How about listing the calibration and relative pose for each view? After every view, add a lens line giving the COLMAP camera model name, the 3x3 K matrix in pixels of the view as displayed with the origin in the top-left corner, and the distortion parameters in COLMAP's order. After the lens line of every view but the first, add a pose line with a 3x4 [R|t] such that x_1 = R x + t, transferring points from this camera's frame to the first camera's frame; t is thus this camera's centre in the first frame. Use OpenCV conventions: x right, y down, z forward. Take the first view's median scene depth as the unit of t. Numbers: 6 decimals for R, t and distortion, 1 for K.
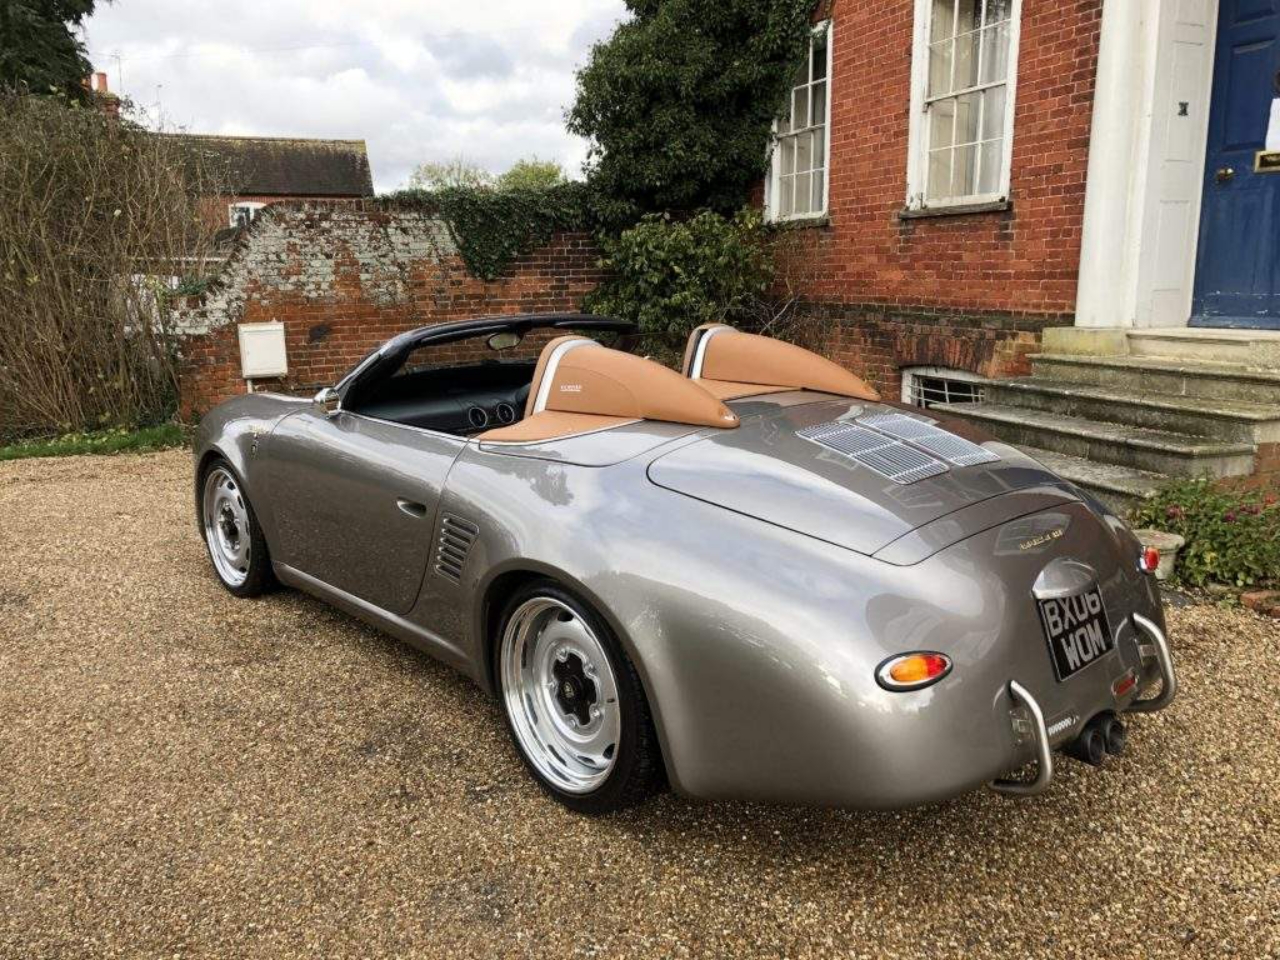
lens RADIAL K [[1043.1, 0, 625.7], [0, 1043.1, 474.7], [0, 0, 1]] dist [0.034237, -0.048443]
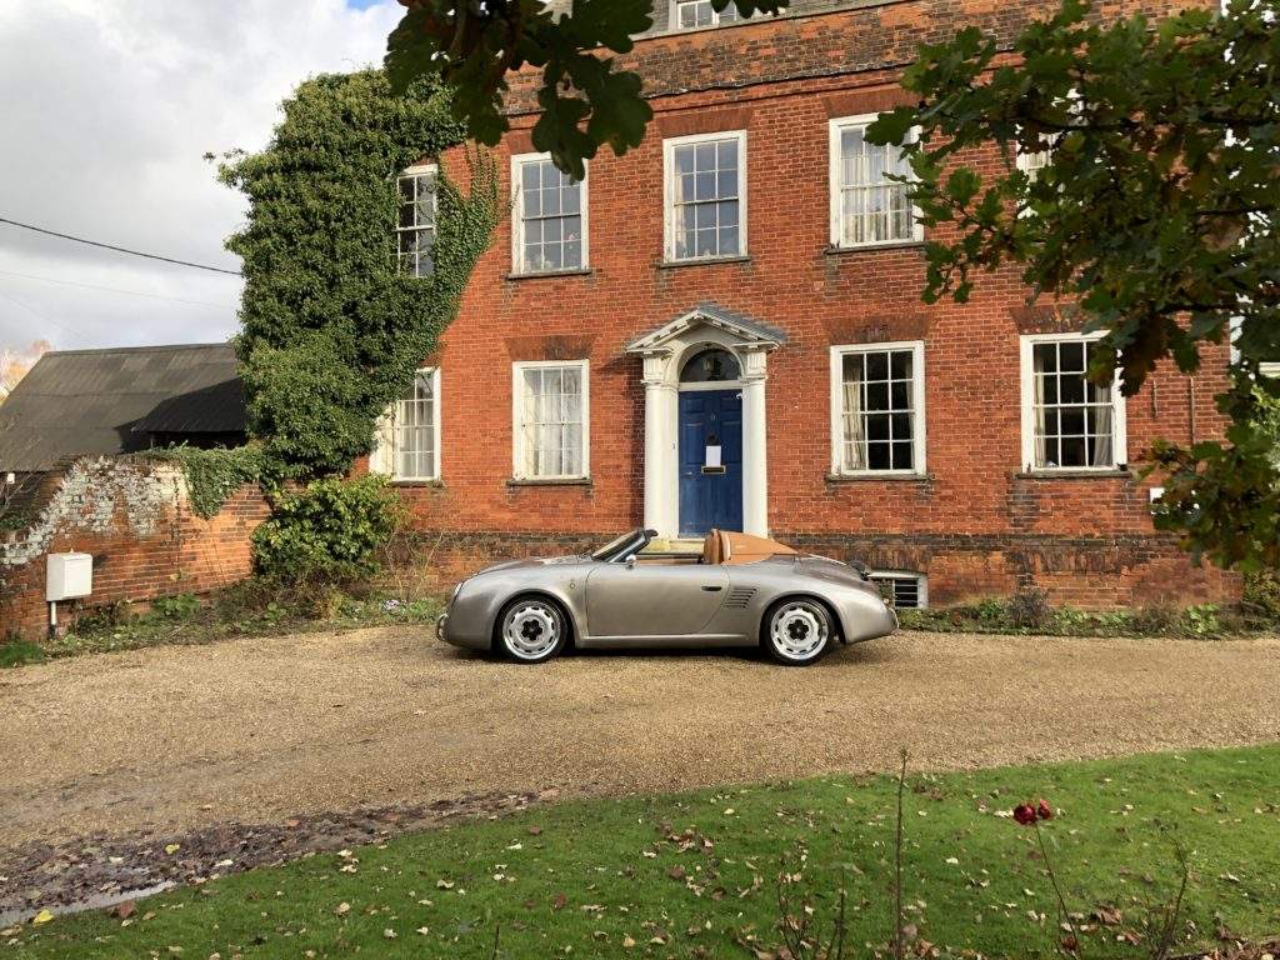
lens RADIAL K [[1043.1, 0, 630.0], [0, 1043.1, 471.9], [0, 0, 1]] dist [0.034237, -0.048443]
pose [[0.635584, 0.038294, 0.771082, -0.933093], [0.143715, 0.975443, -0.166904, 0.058308], [-0.758538, 0.216897, 0.614472, -0.243083]]
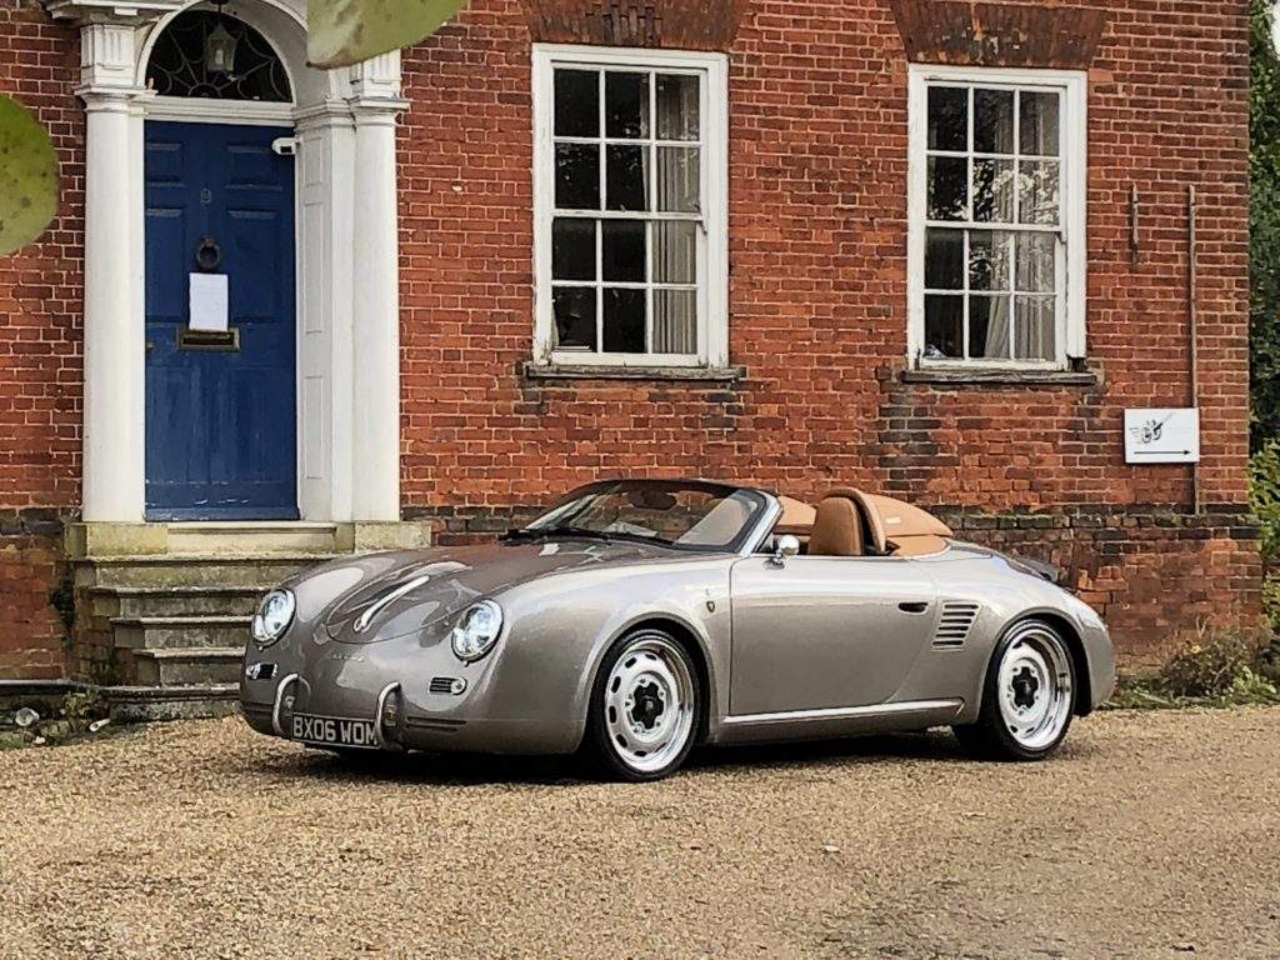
lens RADIAL K [[3913.5, 0, 653.1], [0, 3913.5, 481.6], [0, 0, 1]] dist [0.142410, 0.000000]
pose [[-0.097654, 0.012646, 0.995140, -1.897804], [0.189796, 0.981804, 0.006148, -0.081972], [-0.976955, 0.189474, -0.098277, 0.650719]]
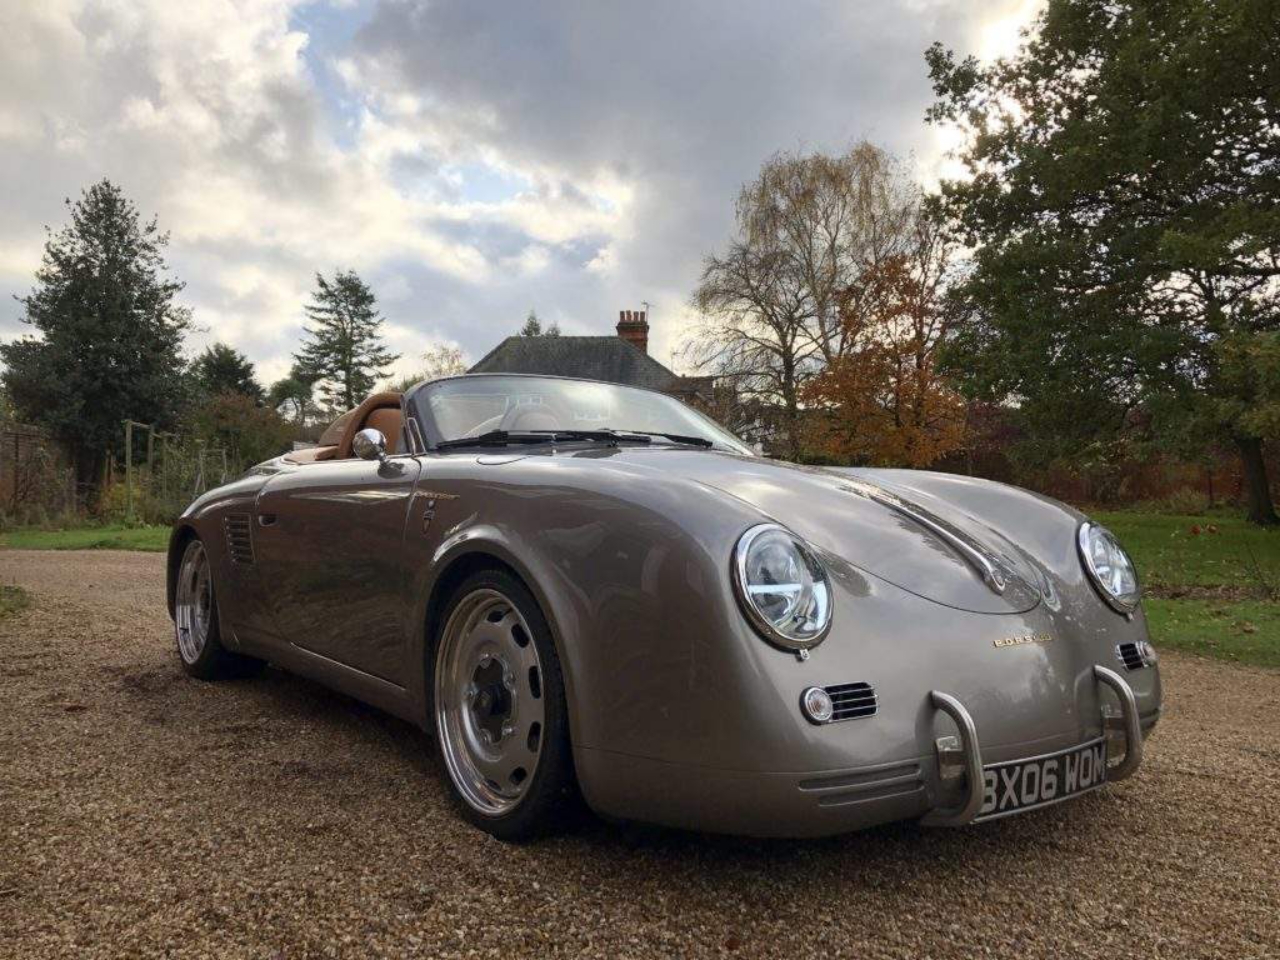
lens RADIAL K [[1051.3, 0, 634.0], [0, 1051.3, 479.5], [0, 0, 1]] dist [-0.006640, 0.029587]
pose [[-0.997970, 0.009186, 0.063014, -0.097027], [0.021088, 0.981378, 0.190925, -0.109961], [-0.060087, 0.191866, -0.979580, 0.875833]]
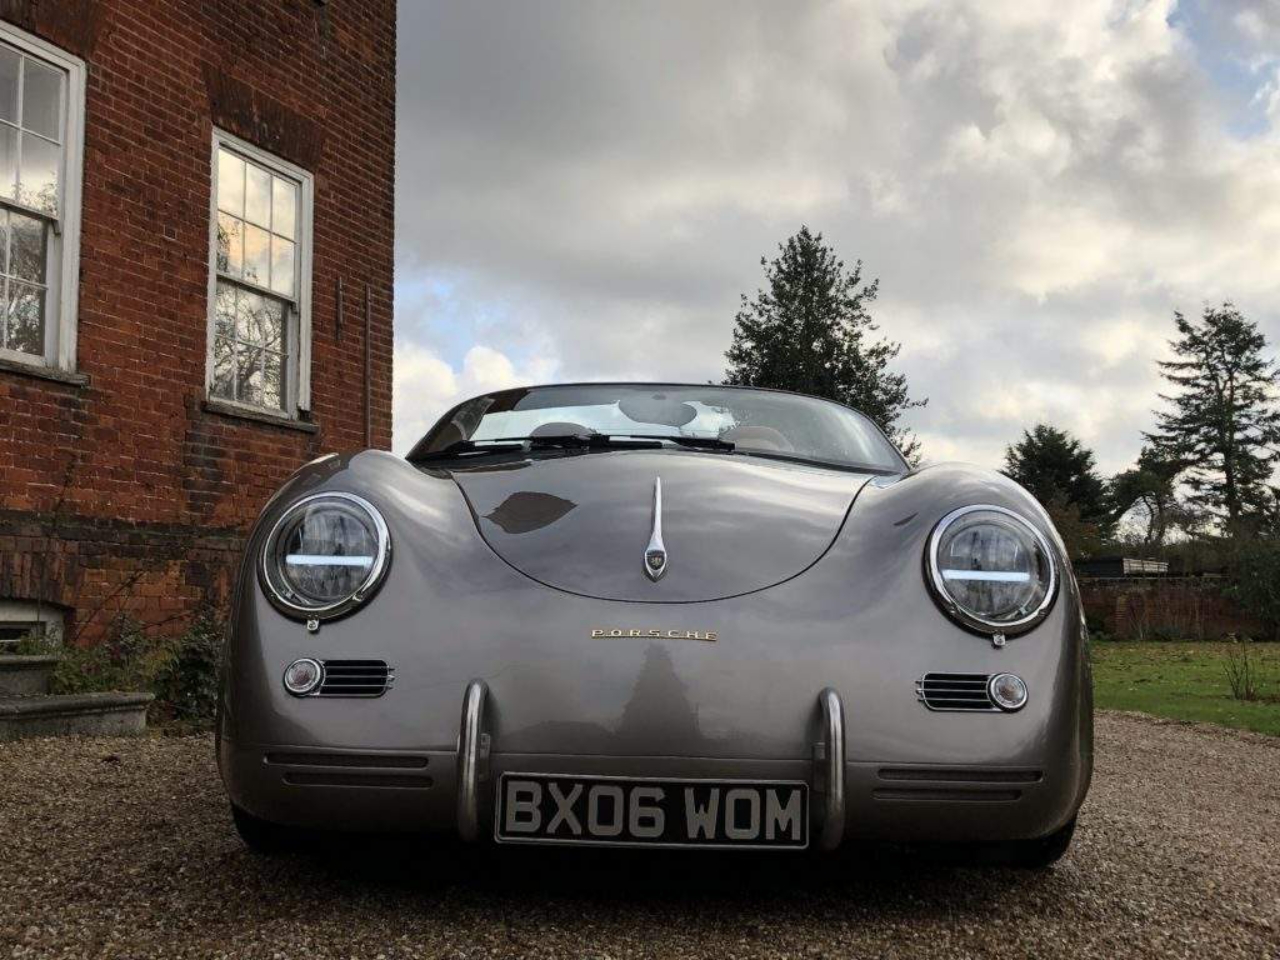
lens RADIAL K [[1546.3, 0, 628.7], [0, 1546.3, 469.7], [0, 0, 1]] dist [0.022557, 0.000000]
pose [[-0.749886, 0.071535, 0.657688, -0.366091], [0.131077, 0.990494, 0.041719, -0.065357], [-0.648452, 0.117492, -0.752134, 0.847987]]
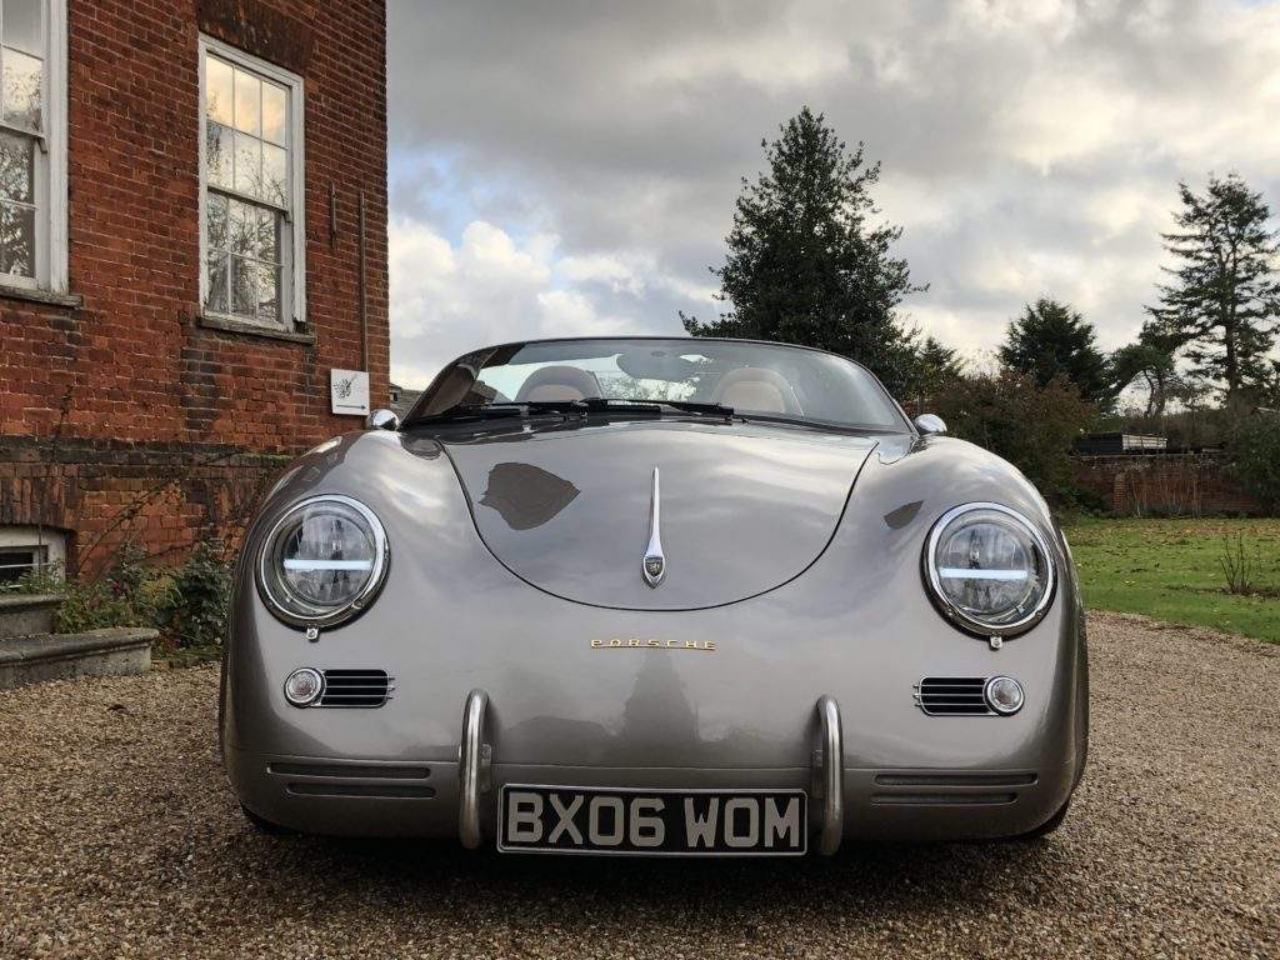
lens RADIAL K [[1546.3, 0, 640.4], [0, 1546.3, 471.1], [0, 0, 1]] dist [0.022557, 0.000000]
pose [[-0.753905, 0.024626, 0.656522, -0.366755], [0.139377, 0.982546, 0.123196, -0.090368], [-0.642029, 0.184382, -0.744179, 0.842425]]
